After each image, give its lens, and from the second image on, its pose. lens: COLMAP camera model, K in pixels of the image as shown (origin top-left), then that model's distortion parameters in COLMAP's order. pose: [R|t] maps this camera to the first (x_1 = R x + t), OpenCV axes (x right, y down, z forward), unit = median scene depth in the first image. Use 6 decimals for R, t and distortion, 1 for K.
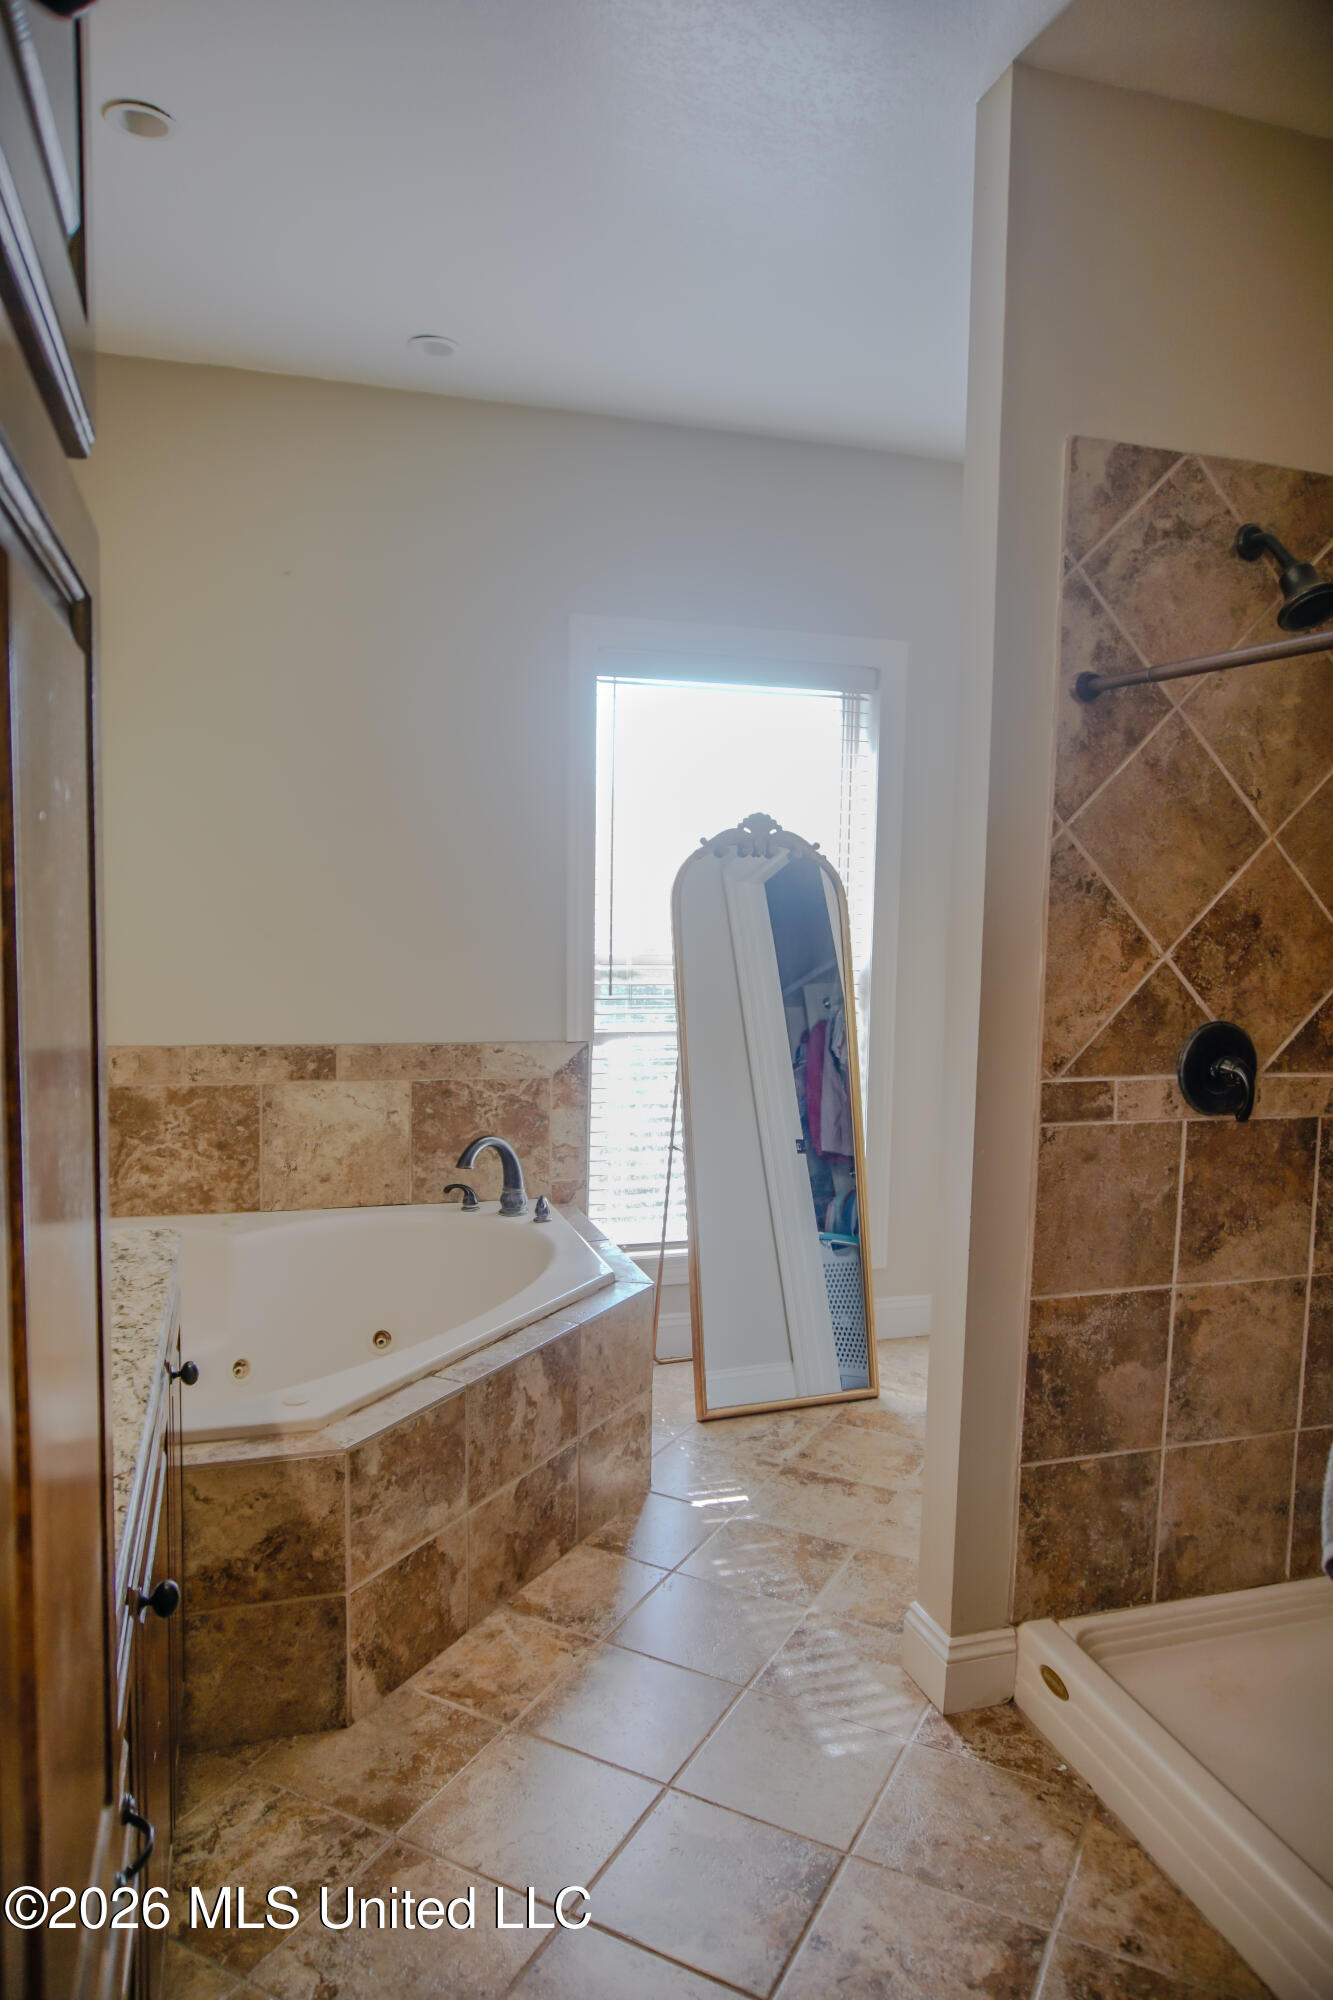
lens RADIAL K [[1336.7, 0, 663.5], [0, 1336.7, 994.4], [0, 0, 1]] dist [-0.054234, 0.045287]
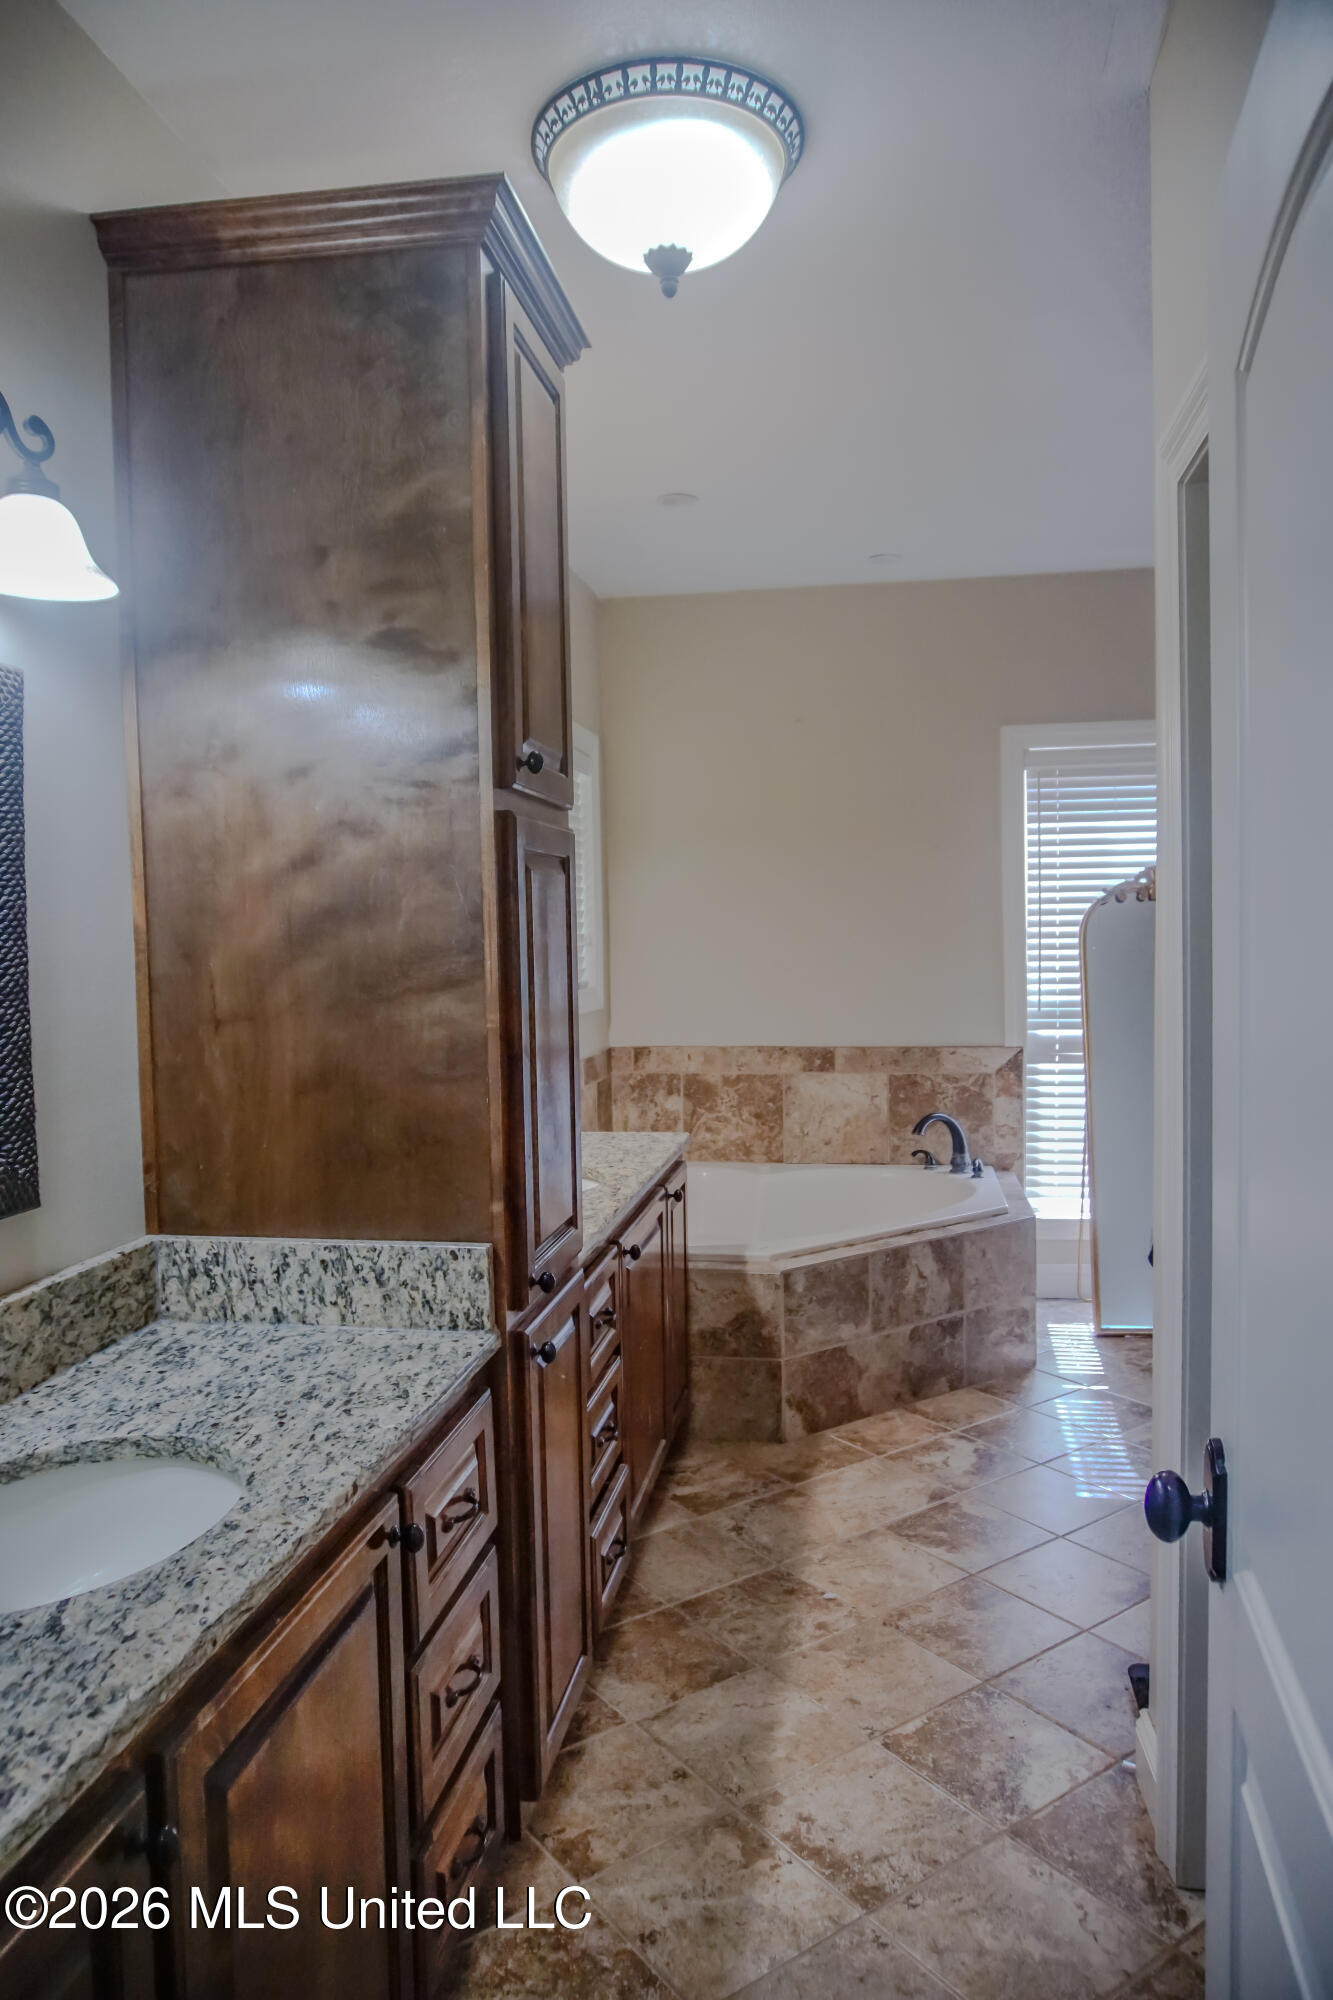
lens RADIAL K [[1336.7, 0, 663.5], [0, 1336.7, 994.4], [0, 0, 1]] dist [-0.054234, 0.045287]
pose [[0.889431, -0.014649, -0.456835, 0.304636], [-0.001604, 0.999380, -0.035169, 0.040672], [0.457067, 0.032013, 0.888856, -0.435568]]
